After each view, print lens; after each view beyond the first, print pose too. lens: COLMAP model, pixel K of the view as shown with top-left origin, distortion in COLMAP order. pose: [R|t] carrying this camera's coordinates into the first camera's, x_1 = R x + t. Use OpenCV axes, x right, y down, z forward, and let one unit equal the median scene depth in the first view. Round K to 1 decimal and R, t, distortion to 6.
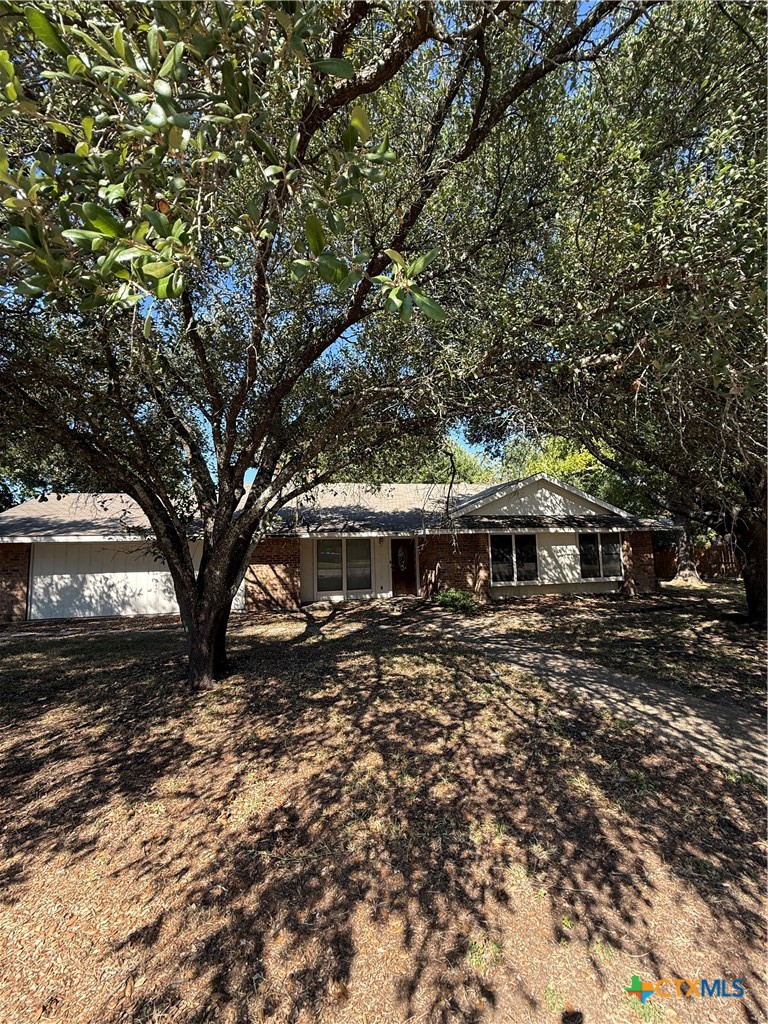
lens RADIAL K [[406.6, 0, 384.2], [0, 406.6, 510.8], [0, 0, 1]] dist [-0.002551, 0.000089]
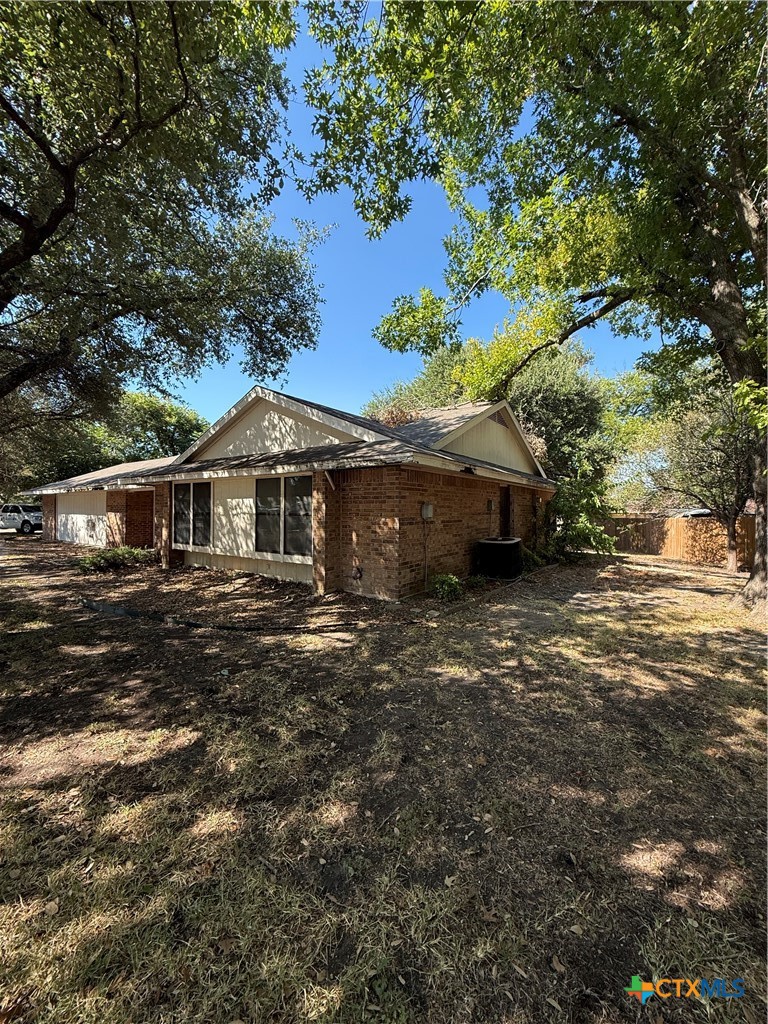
lens RADIAL K [[406.6, 0, 384.5], [0, 406.6, 512.6], [0, 0, 1]] dist [-0.002551, 0.000089]
pose [[0.657065, 0.025773, -0.753393, 1.055435], [0.049695, 0.995760, 0.077405, 0.067543], [0.752194, -0.088300, 0.652999, 0.738389]]
